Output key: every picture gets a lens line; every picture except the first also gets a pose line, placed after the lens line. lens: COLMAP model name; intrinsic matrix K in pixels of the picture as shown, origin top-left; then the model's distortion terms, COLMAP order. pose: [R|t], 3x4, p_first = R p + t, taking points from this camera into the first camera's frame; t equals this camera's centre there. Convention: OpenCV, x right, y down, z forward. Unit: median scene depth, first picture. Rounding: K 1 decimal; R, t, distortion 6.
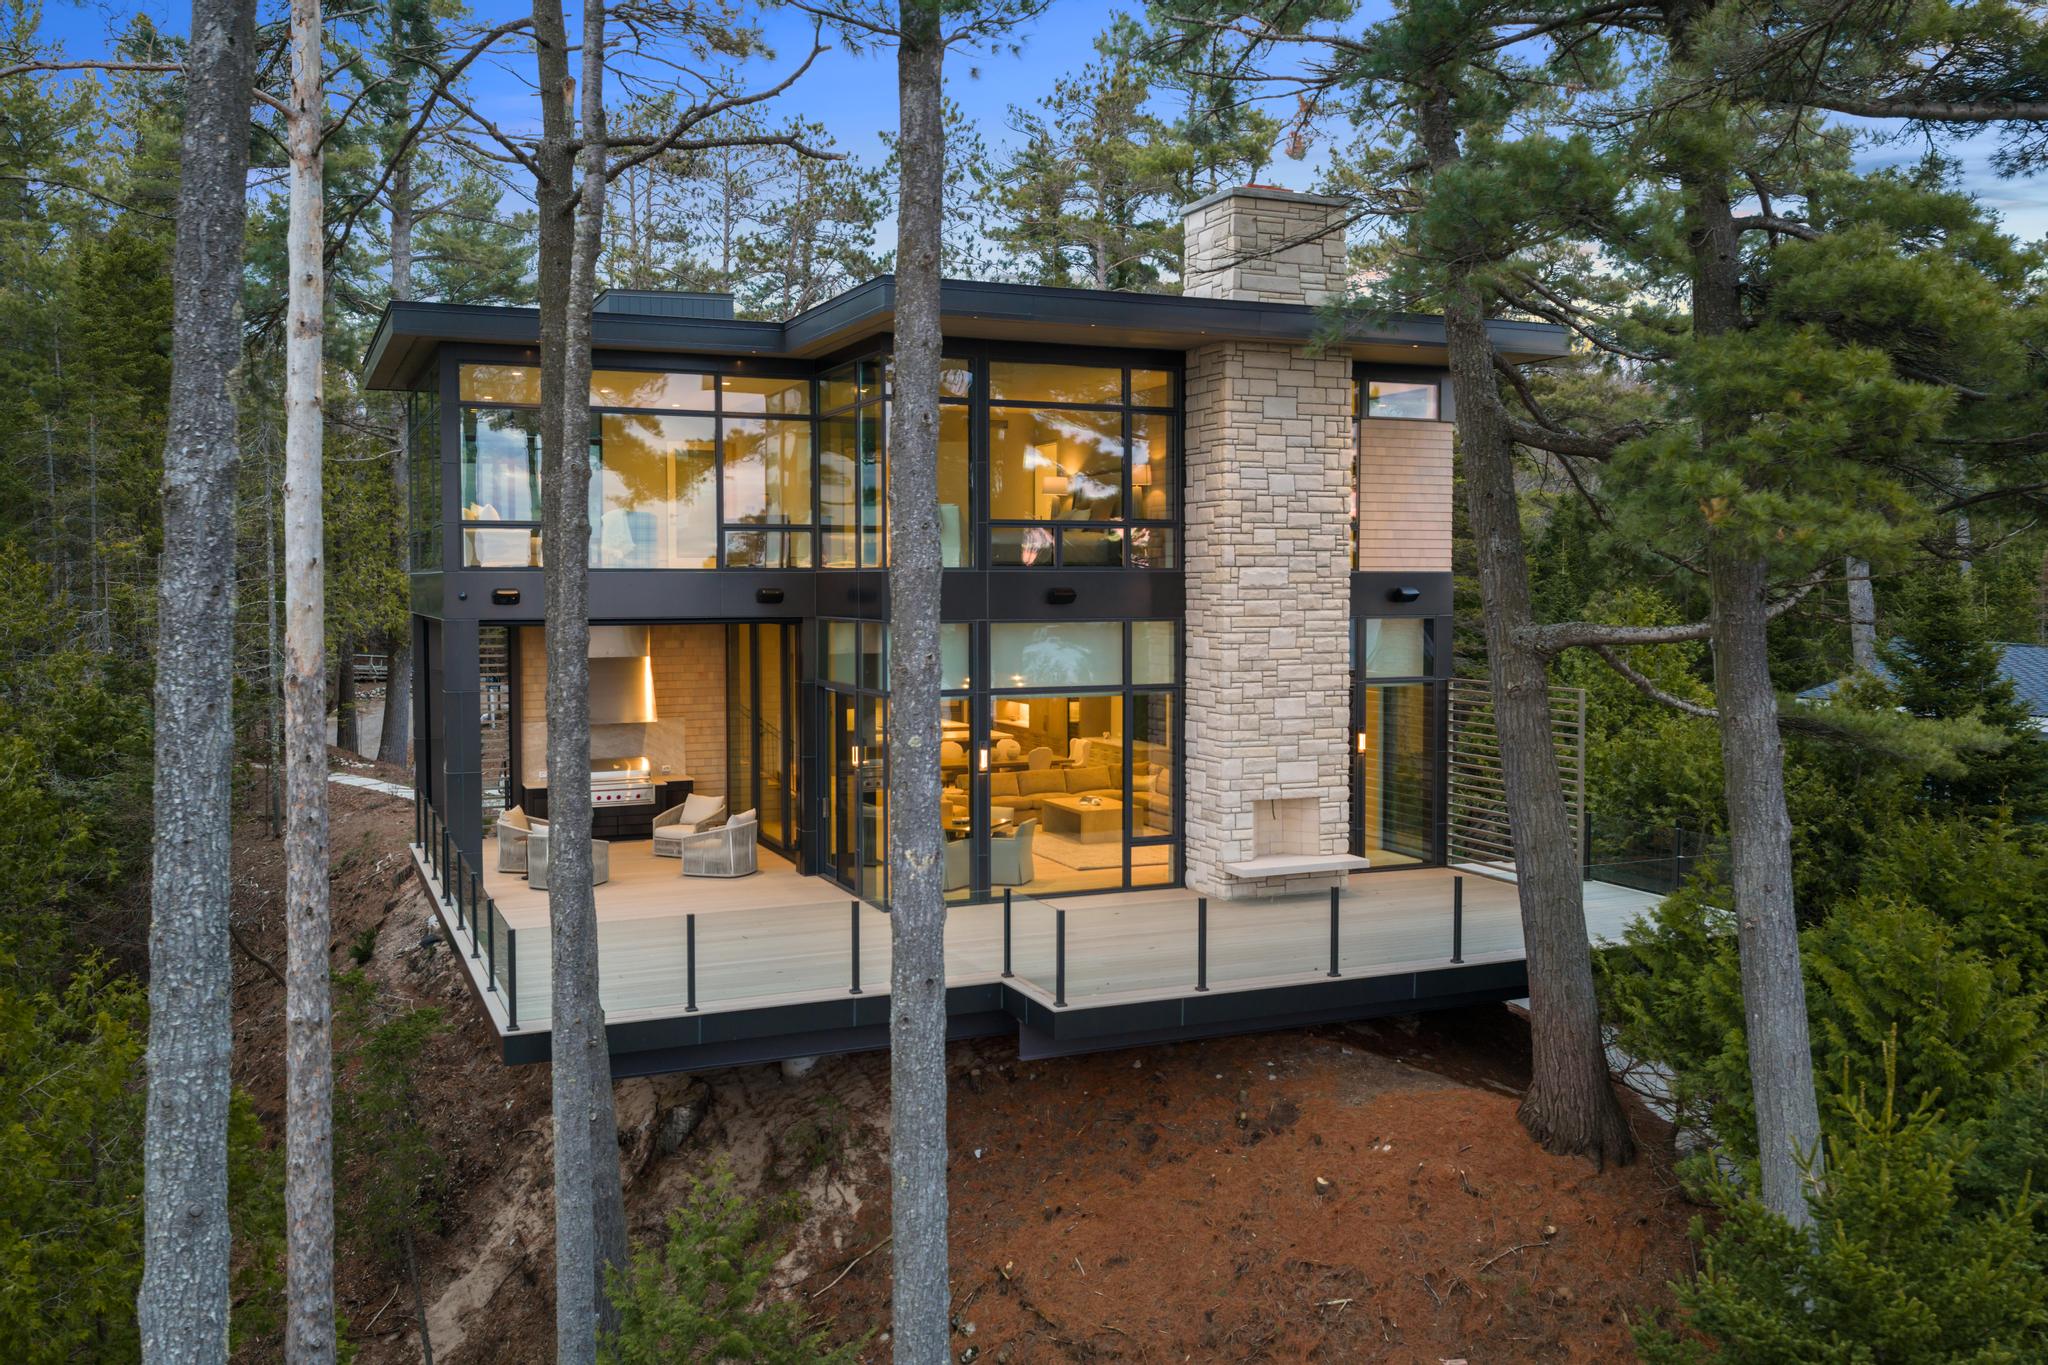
lens RADIAL K [[1708.0, 0, 1024.3], [0, 1708.0, 657.3], [0, 0, 1]] dist [0.000185, -0.004148]
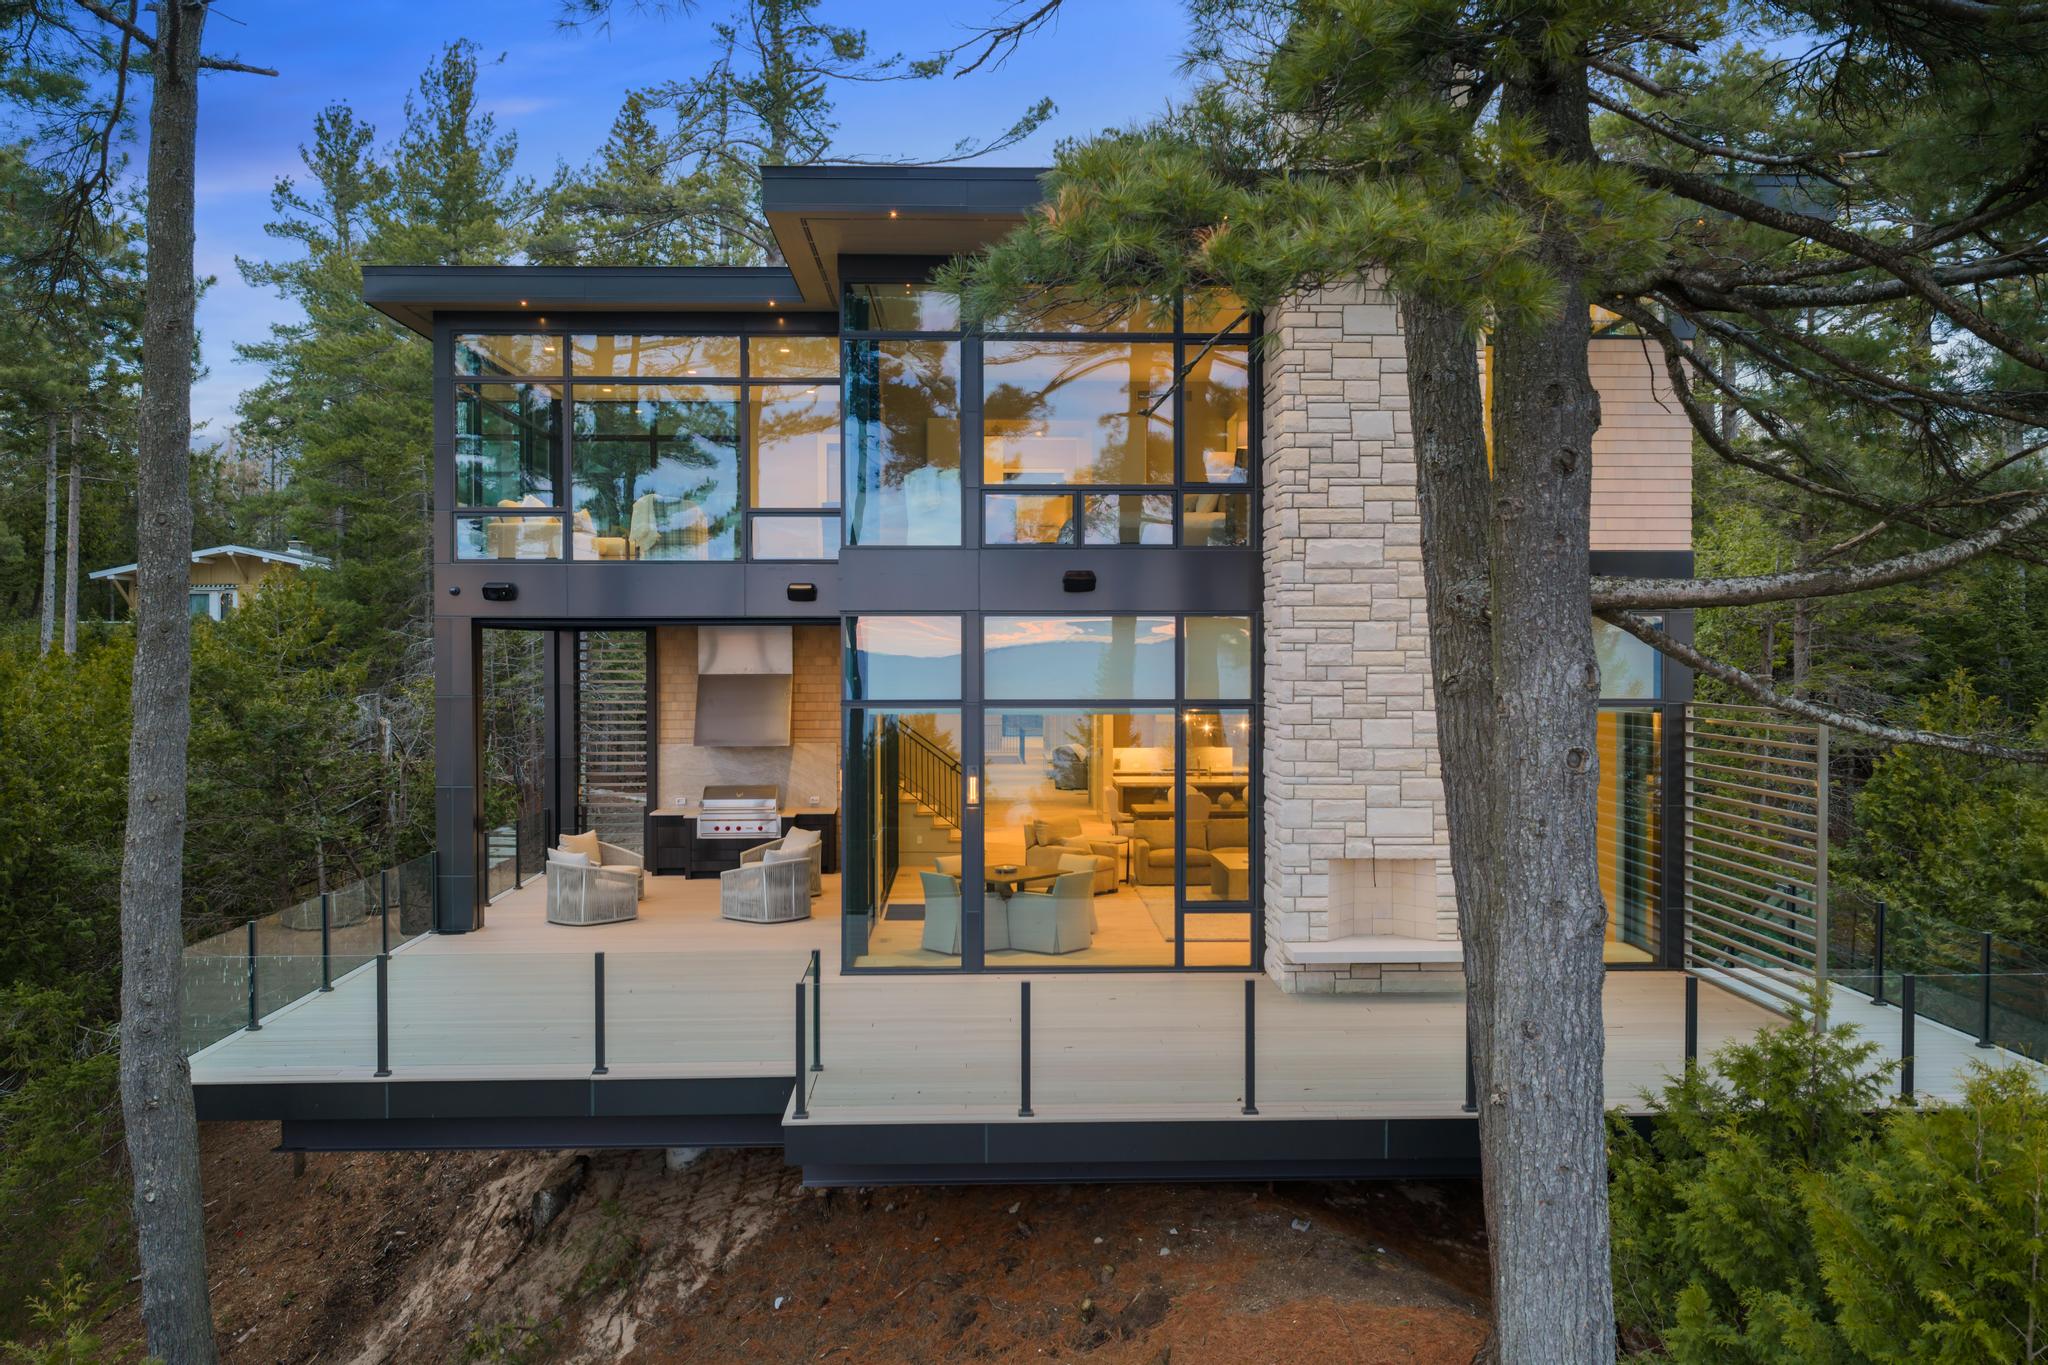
lens RADIAL K [[1696.2, 0, 1024.0], [0, 1696.2, 682.5], [0, 0, 1]] dist [-0.006808, 0.000564]
pose [[0.929365, 0.007427, -0.369088, 0.282288], [-0.016743, 0.999617, -0.022046, 0.027050], [0.368783, 0.026668, 0.929133, 0.279251]]
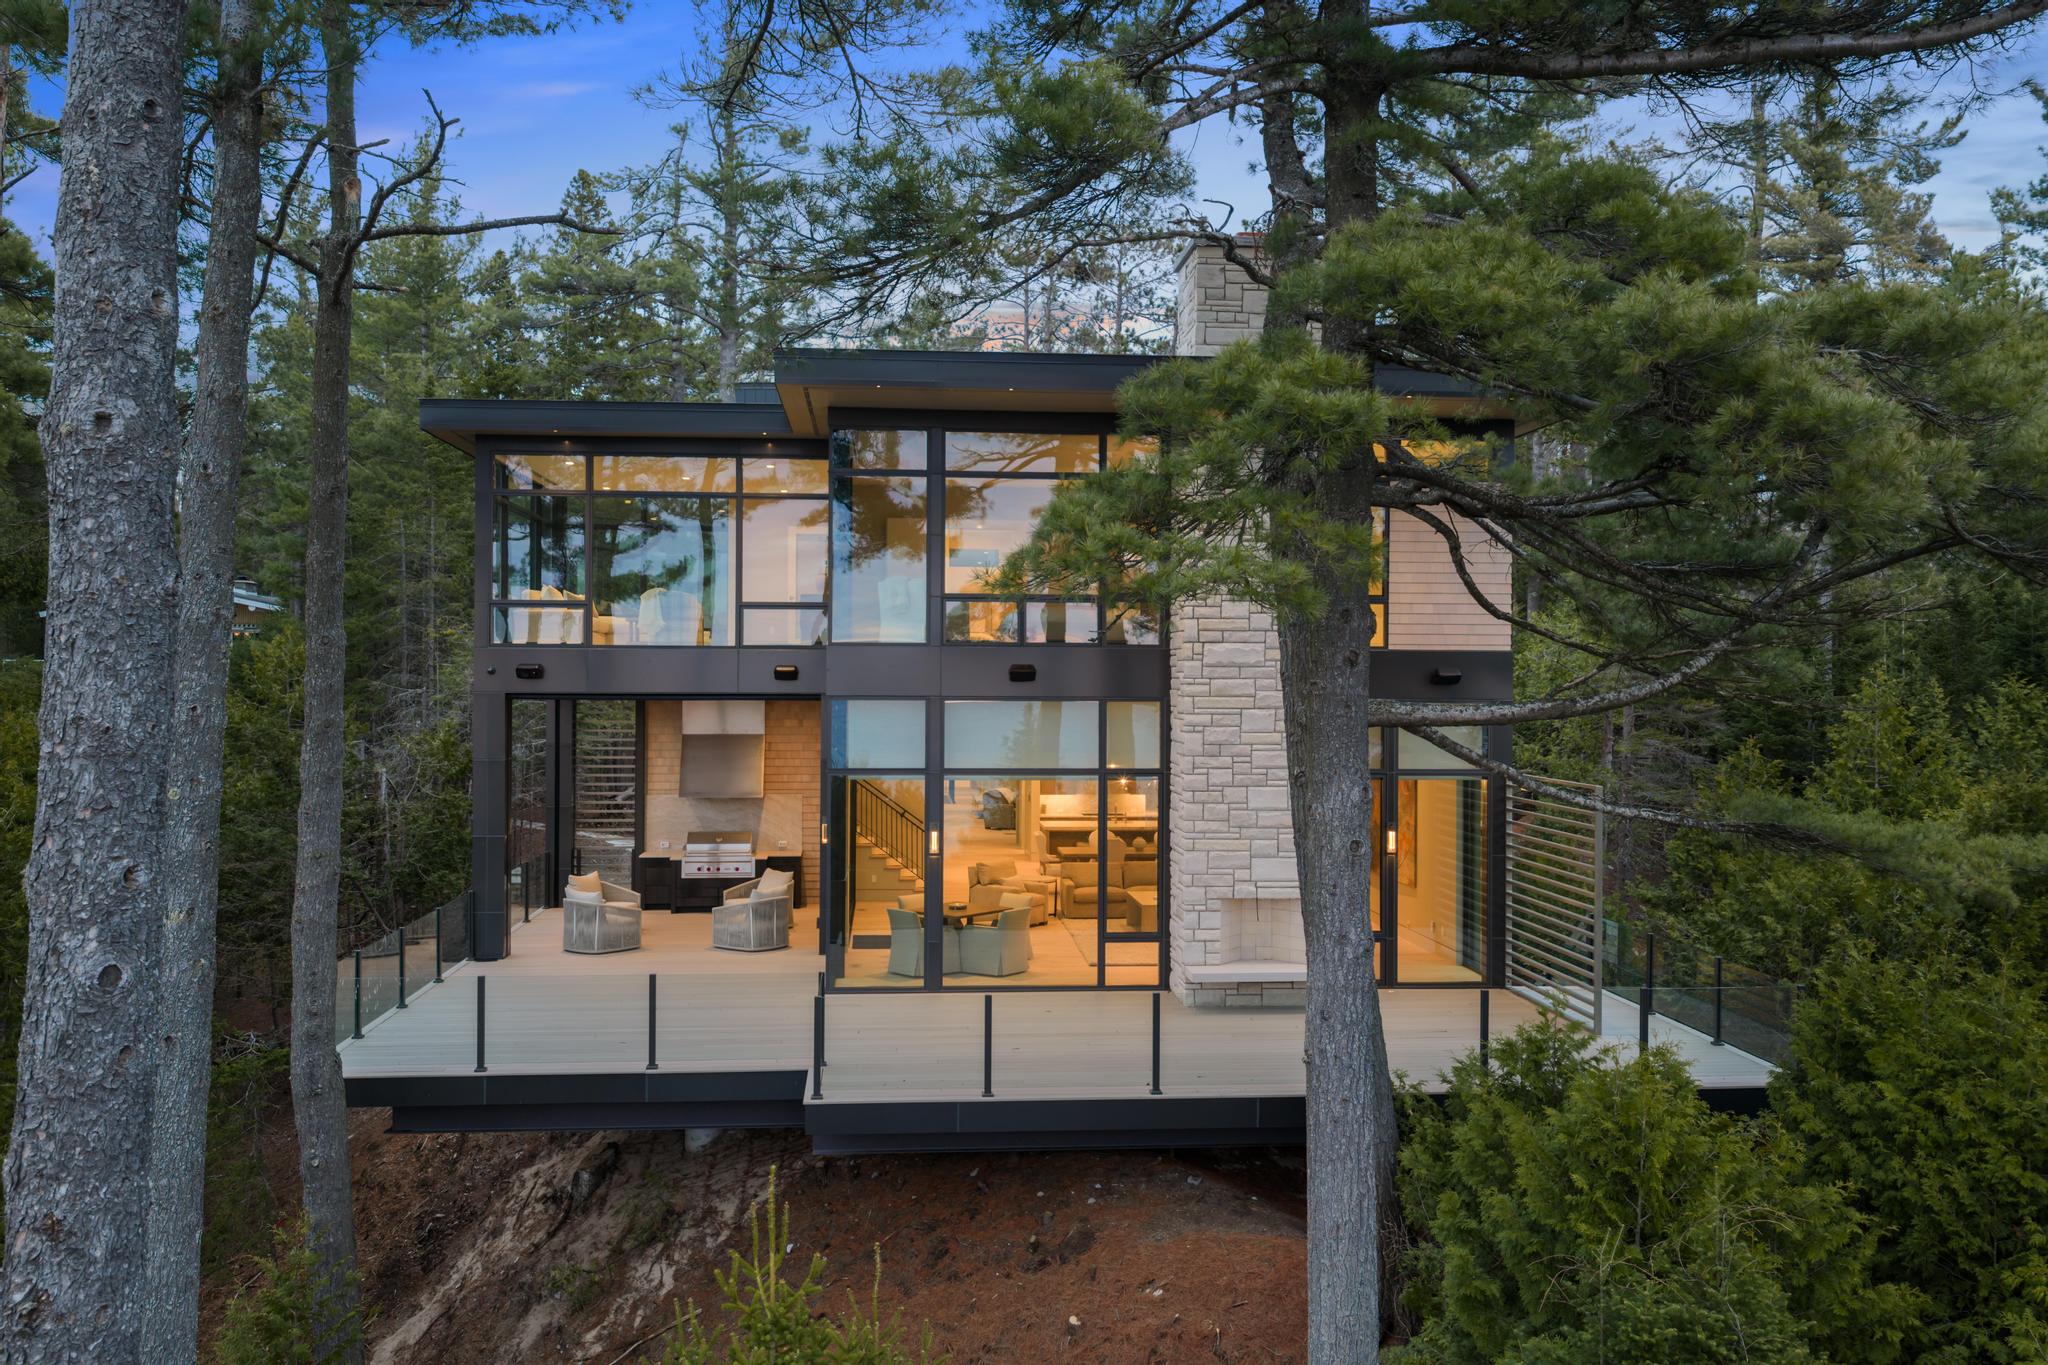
lens RADIAL K [[1696.2, 0, 1024.0], [0, 1696.2, 682.5], [0, 0, 1]] dist [-0.006808, 0.000564]
pose [[0.946603, 0.007118, -0.322322, 0.328519], [-0.020989, 0.998996, -0.039579, 0.006647], [0.321717, 0.044231, 0.945802, 0.104872]]
